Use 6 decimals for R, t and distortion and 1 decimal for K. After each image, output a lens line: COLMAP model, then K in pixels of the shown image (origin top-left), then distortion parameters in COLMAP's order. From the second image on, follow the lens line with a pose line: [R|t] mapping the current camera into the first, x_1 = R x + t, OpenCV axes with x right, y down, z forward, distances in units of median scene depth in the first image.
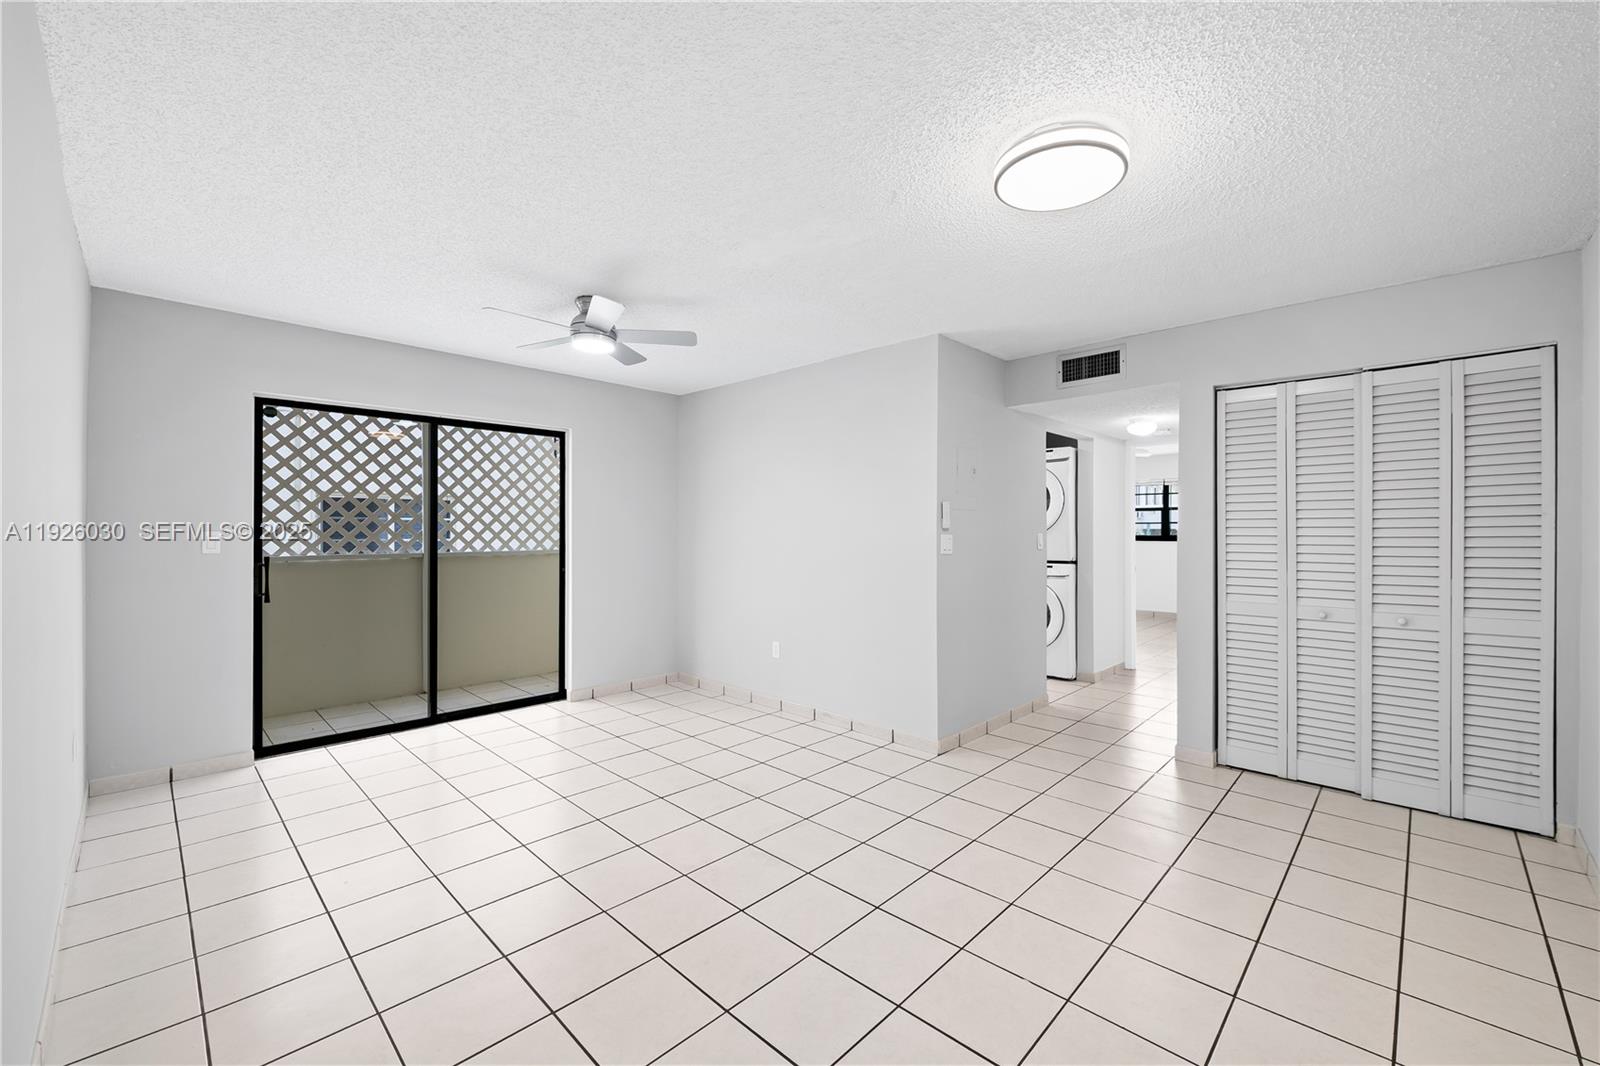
lens RADIAL K [[634.0, 0, 807.8], [0, 634.0, 535.7], [0, 0, 1]] dist [0.001297, -0.001932]
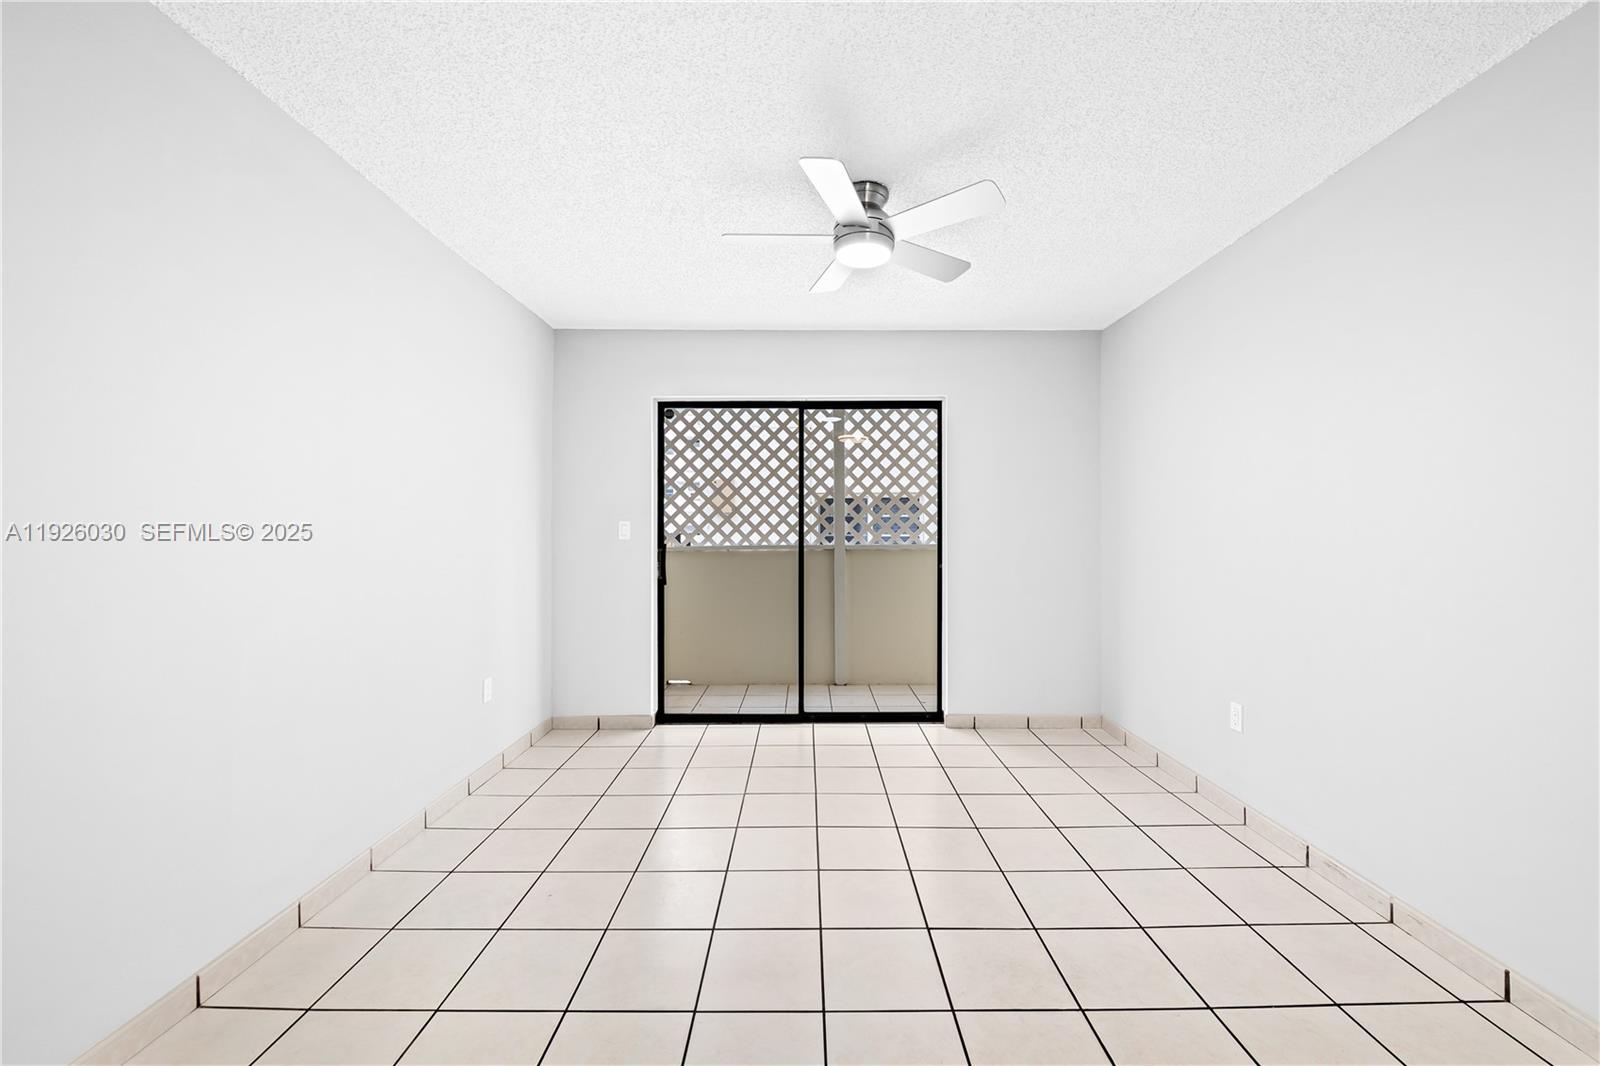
lens RADIAL K [[634.0, 0, 806.3], [0, 634.0, 540.0], [0, 0, 1]] dist [0.001297, -0.001932]
pose [[0.701083, 0.012671, -0.712967, 0.094731], [-0.002782, 0.999883, 0.015035, 0.006788], [0.713074, -0.008558, 0.701037, 0.329306]]
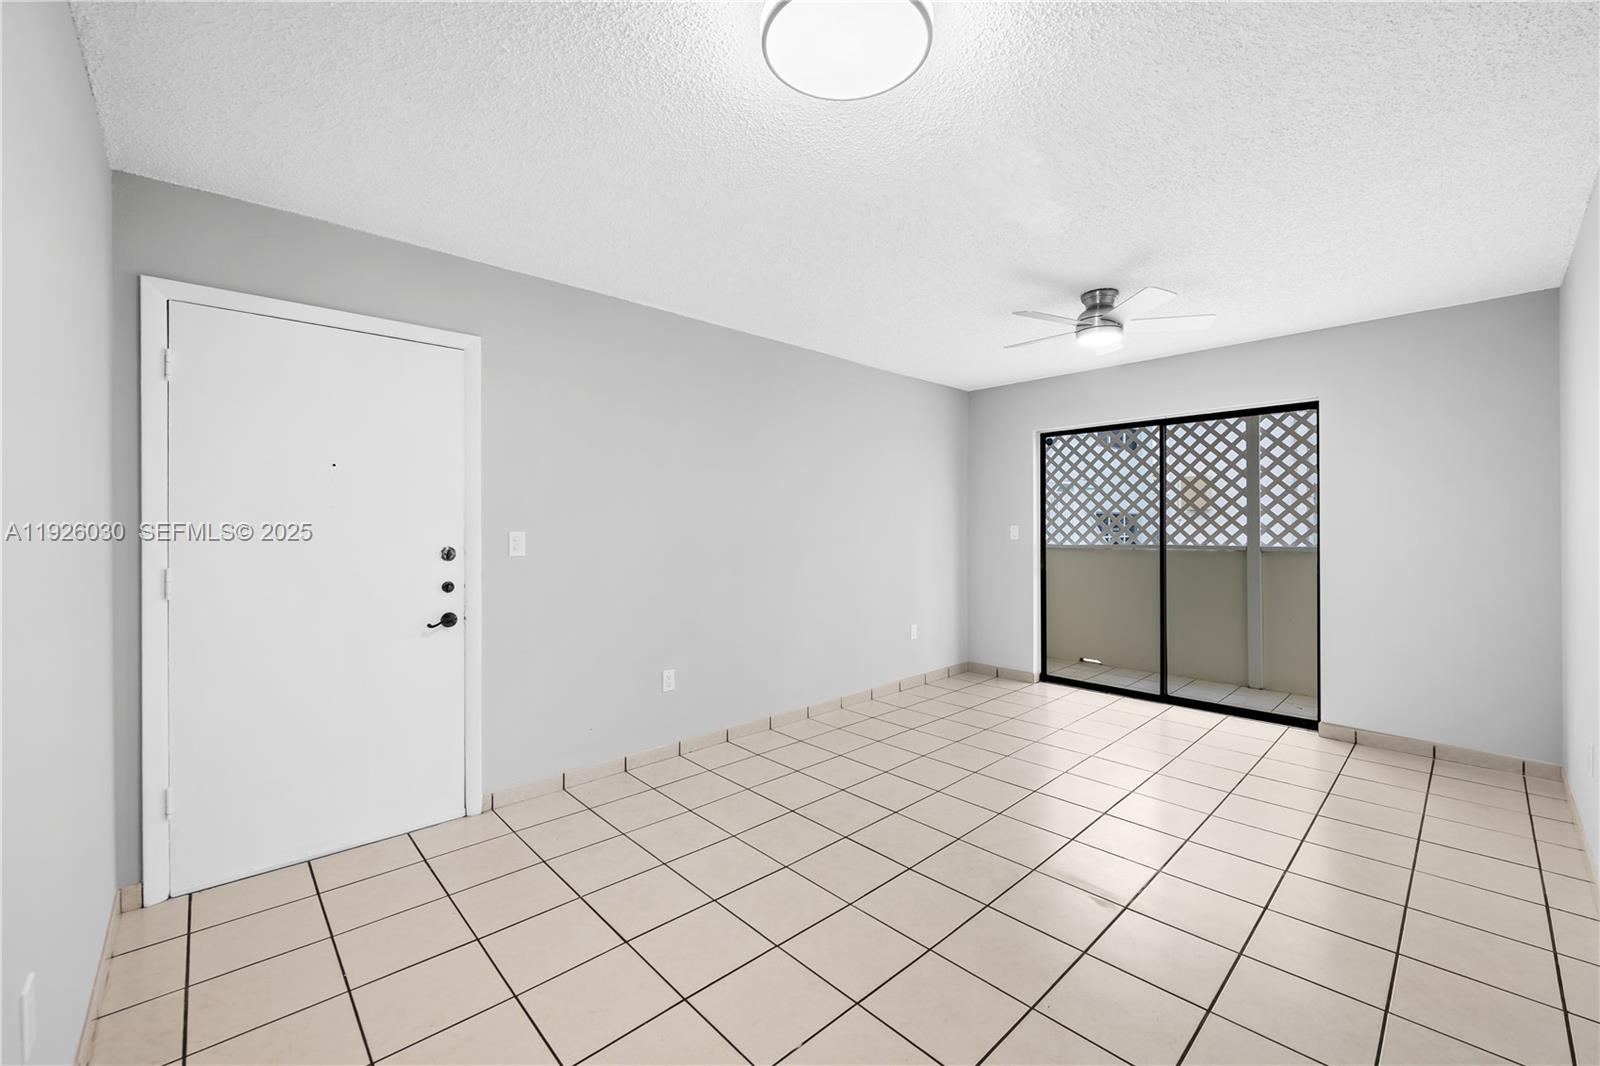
lens RADIAL K [[634.0, 0, 798.2], [0, 634.0, 524.2], [0, 0, 1]] dist [0.001297, -0.001932]
pose [[-0.048292, -0.002740, -0.998829, 0.511991], [-0.002069, 0.999994, -0.002644, -0.003667], [0.998831, 0.001939, -0.048298, 0.422000]]
